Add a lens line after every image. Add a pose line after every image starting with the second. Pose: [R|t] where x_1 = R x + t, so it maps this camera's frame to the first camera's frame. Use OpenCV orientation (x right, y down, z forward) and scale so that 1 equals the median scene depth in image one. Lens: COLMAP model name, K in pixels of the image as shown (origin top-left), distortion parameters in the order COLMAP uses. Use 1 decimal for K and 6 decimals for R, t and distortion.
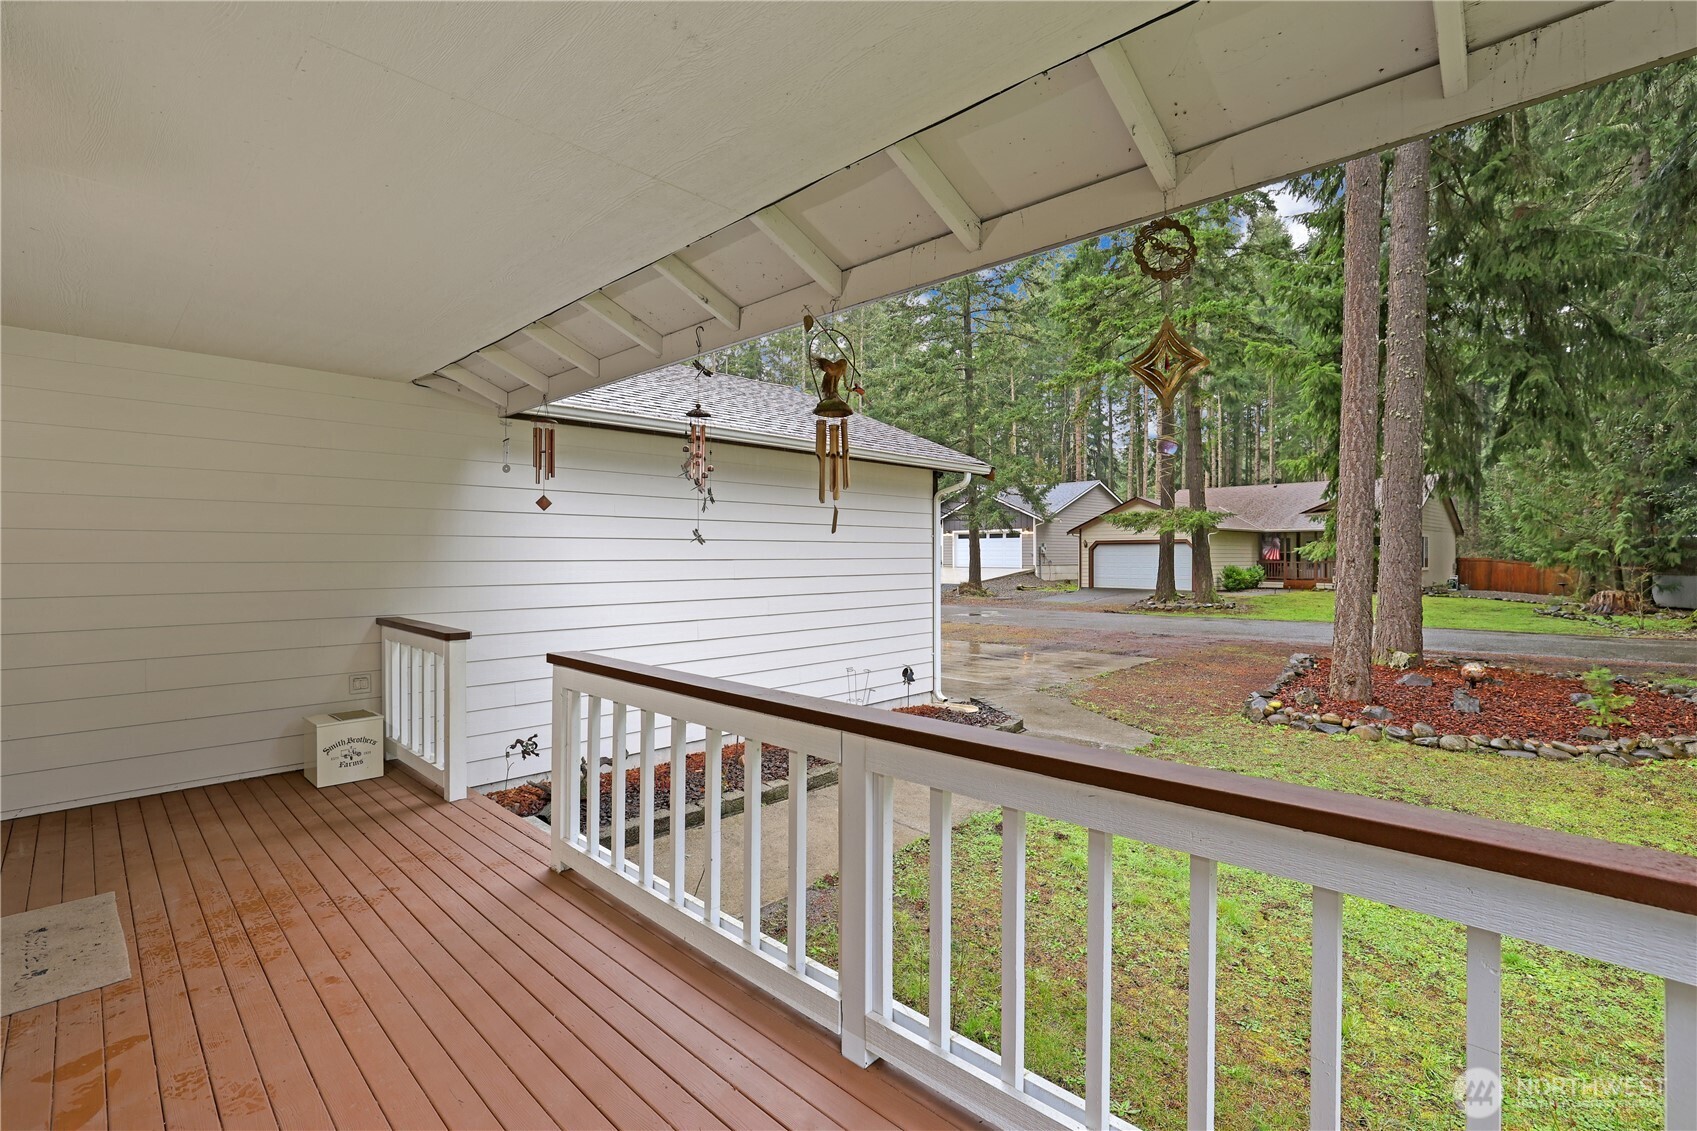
lens RADIAL K [[748.5, 0, 851.2], [0, 748.5, 557.5], [0, 0, 1]] dist [-0.044551, 0.019532]
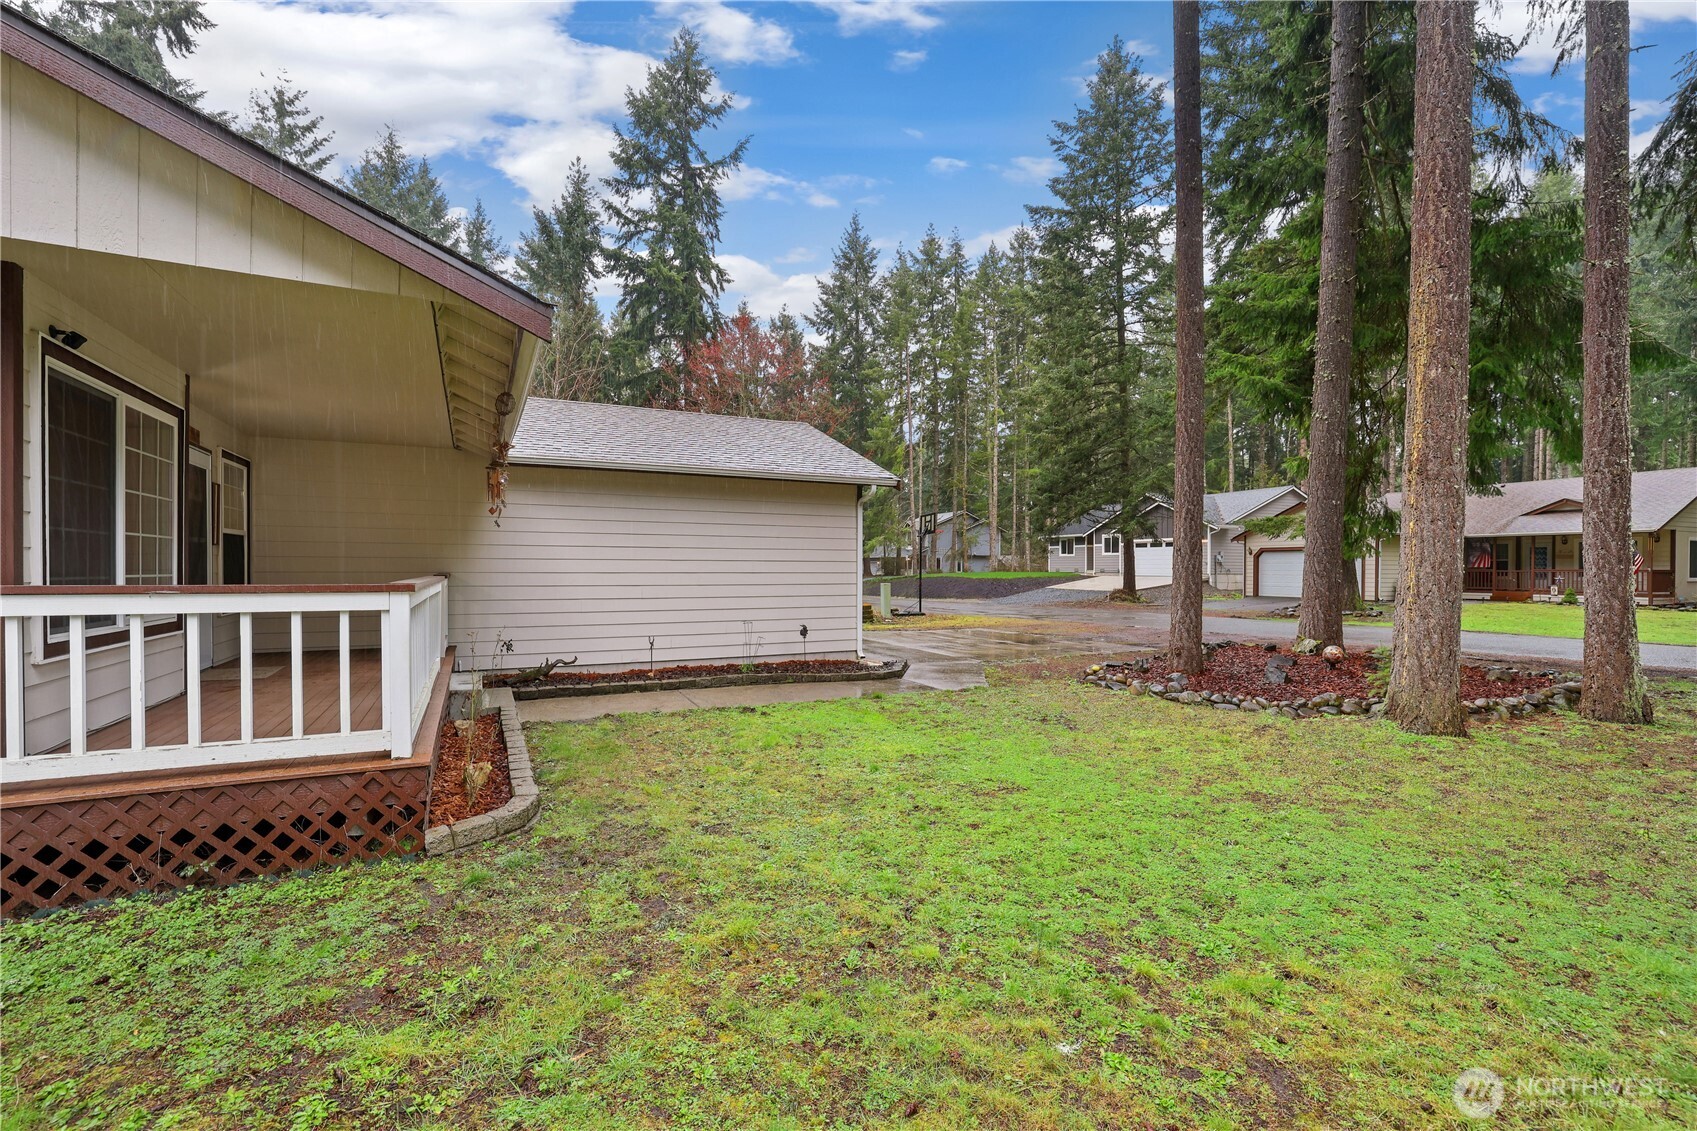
lens RADIAL K [[721.3, 0, 840.1], [0, 721.3, 550.5], [0, 0, 1]] dist [-0.039937, 0.012462]
pose [[0.943361, -0.004324, -0.331741, 0.126554], [-0.004903, 0.999624, -0.026971, 0.008950], [0.331733, 0.027070, 0.942985, -0.054947]]
